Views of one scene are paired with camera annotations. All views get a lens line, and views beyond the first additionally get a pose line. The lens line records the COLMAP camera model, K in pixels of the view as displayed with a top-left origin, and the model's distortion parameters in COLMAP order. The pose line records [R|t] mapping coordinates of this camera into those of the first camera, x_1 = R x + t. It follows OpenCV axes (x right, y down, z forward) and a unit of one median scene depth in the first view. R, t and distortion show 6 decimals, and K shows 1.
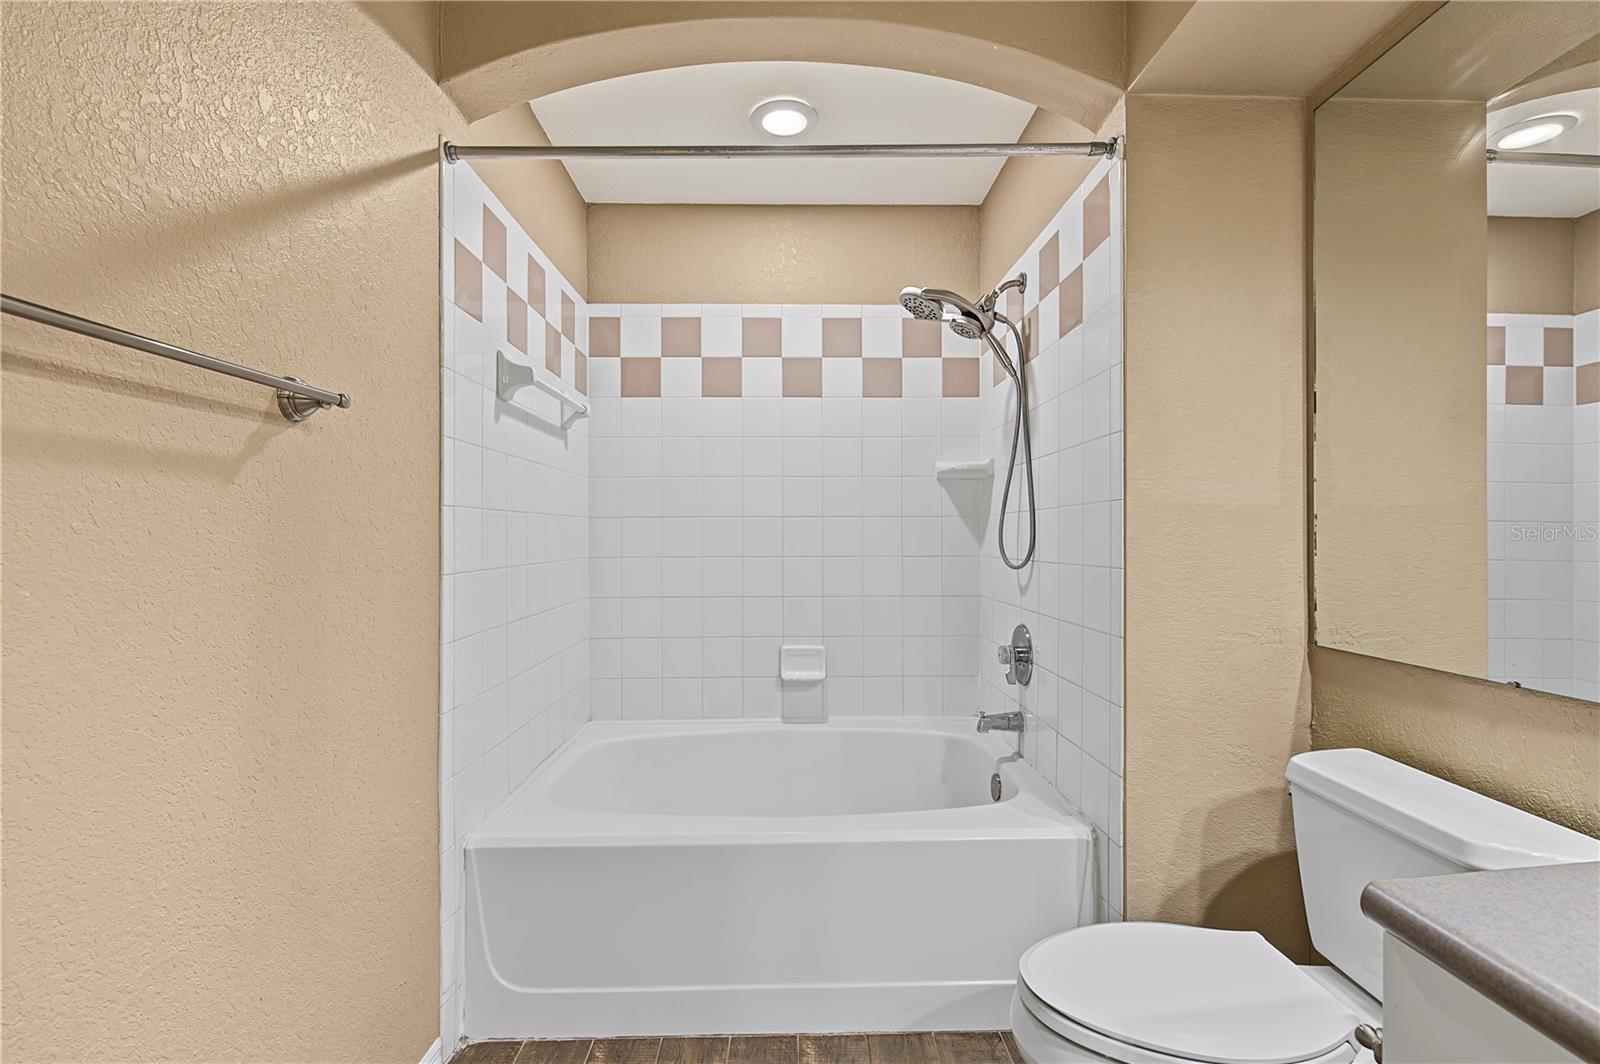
lens RADIAL K [[709.3, 0, 794.0], [0, 709.3, 537.0], [0, 0, 1]] dist [0.000316, -0.001869]
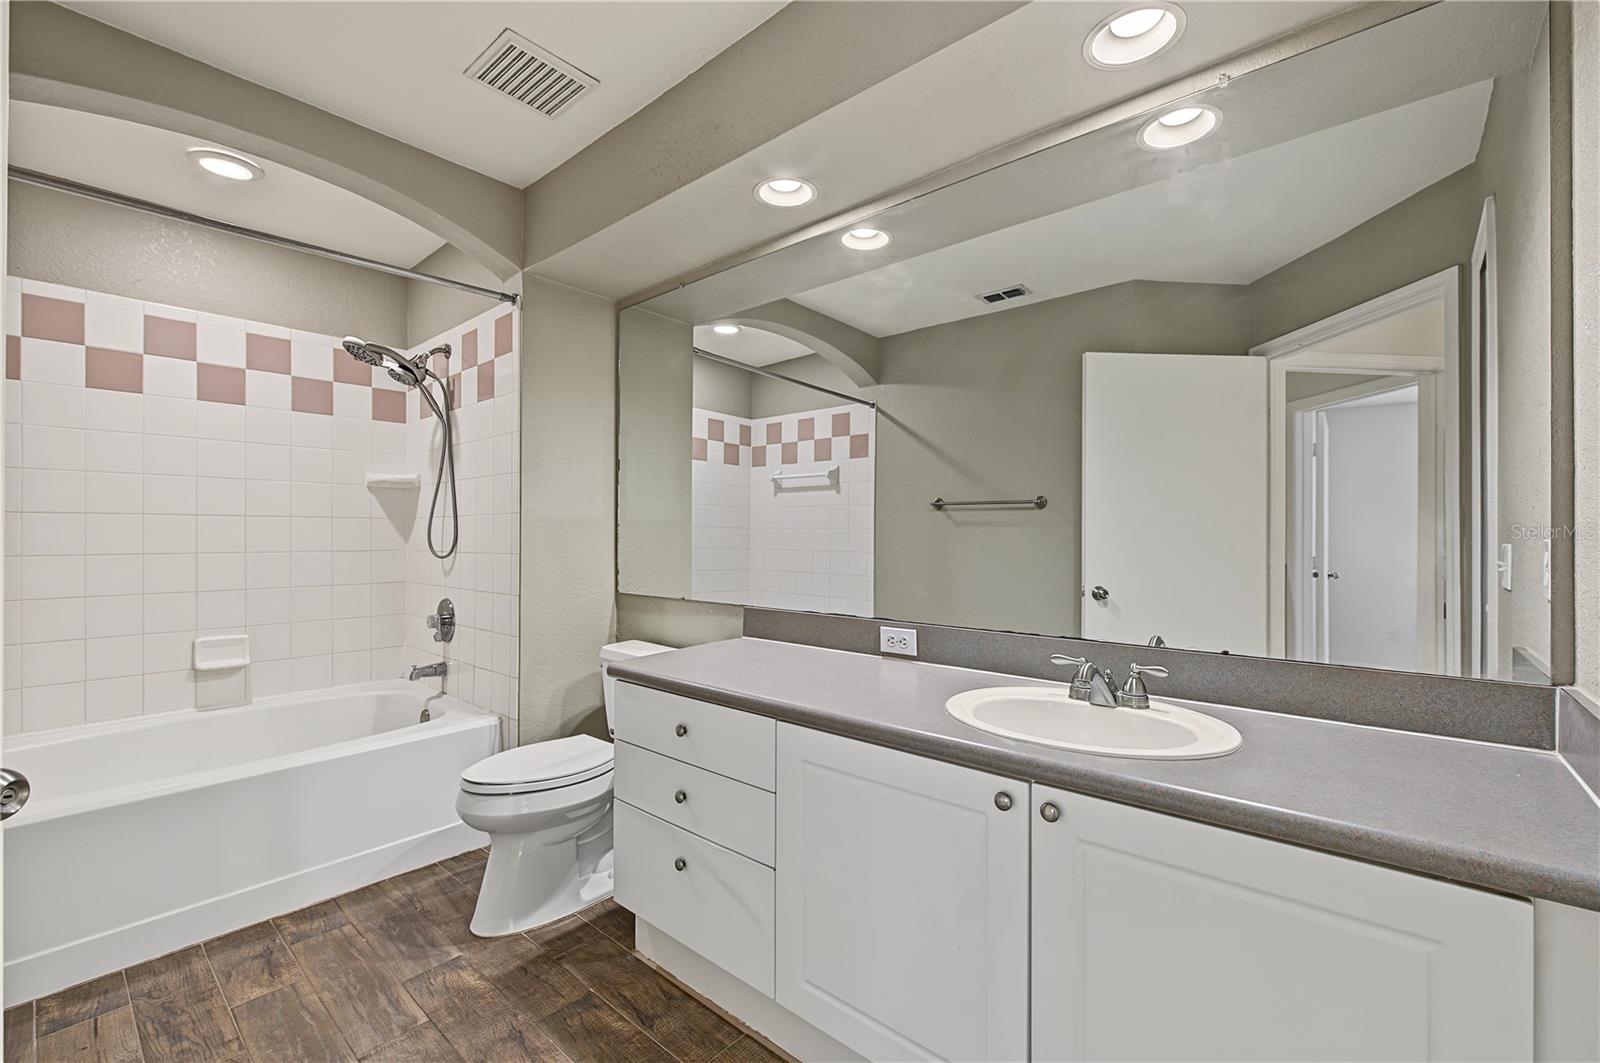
lens RADIAL K [[664.5, 0, 793.5], [0, 664.5, 532.8], [0, 0, 1]] dist [0.006108, -0.001385]
pose [[0.673451, 0.006571, 0.739203, -0.183839], [-0.003211, 0.999977, -0.005963, 0.001108], [-0.739225, 0.001642, 0.673457, -0.378039]]
